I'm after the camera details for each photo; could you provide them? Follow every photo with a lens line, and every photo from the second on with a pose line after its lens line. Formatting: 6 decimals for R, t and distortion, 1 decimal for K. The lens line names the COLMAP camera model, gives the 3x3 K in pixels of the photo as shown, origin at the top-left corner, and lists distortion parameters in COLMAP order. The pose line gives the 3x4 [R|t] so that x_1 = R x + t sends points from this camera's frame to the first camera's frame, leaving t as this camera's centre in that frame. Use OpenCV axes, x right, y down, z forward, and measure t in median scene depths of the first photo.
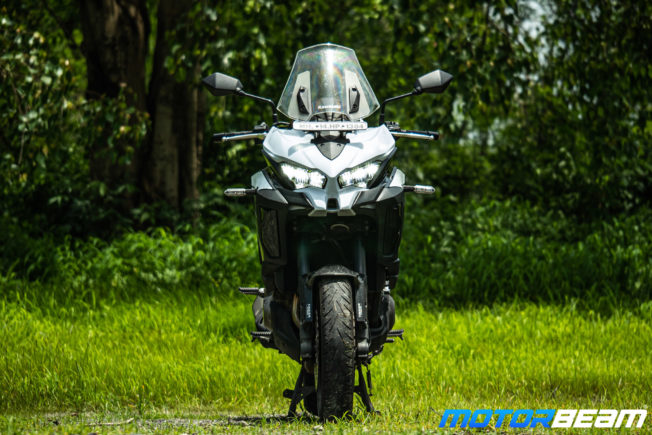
lens RADIAL K [[3163.8, 0, 327.1], [0, 3163.8, 219.4], [0, 0, 1]] dist [0.326780, 0.000000]
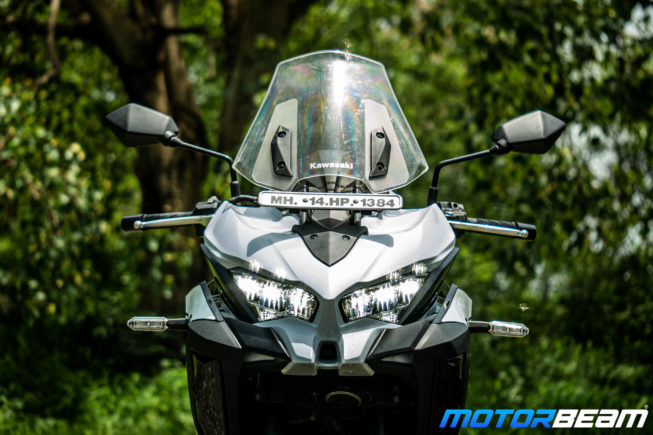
lens RADIAL K [[2602.7, 0, 328.7], [0, 2602.7, 216.9], [0, 0, 1]] dist [-0.093158, 0.000000]
pose [[0.999050, 0.029647, -0.031944, 0.014222], [-0.031289, 0.998148, -0.052176, -0.004647], [0.030338, 0.053126, 0.998127, 0.571904]]
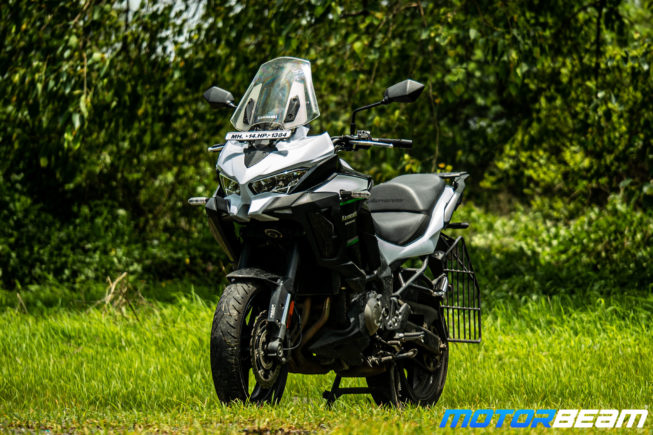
lens RADIAL K [[3168.6, 0, 326.7], [0, 3168.6, 217.4], [0, 0, 1]] dist [0.326780, 0.000000]
pose [[0.896972, -0.010638, -0.441959, 0.480340], [0.004208, 0.999871, -0.015527, 0.013935], [0.442067, 0.012068, 0.896901, 0.069809]]
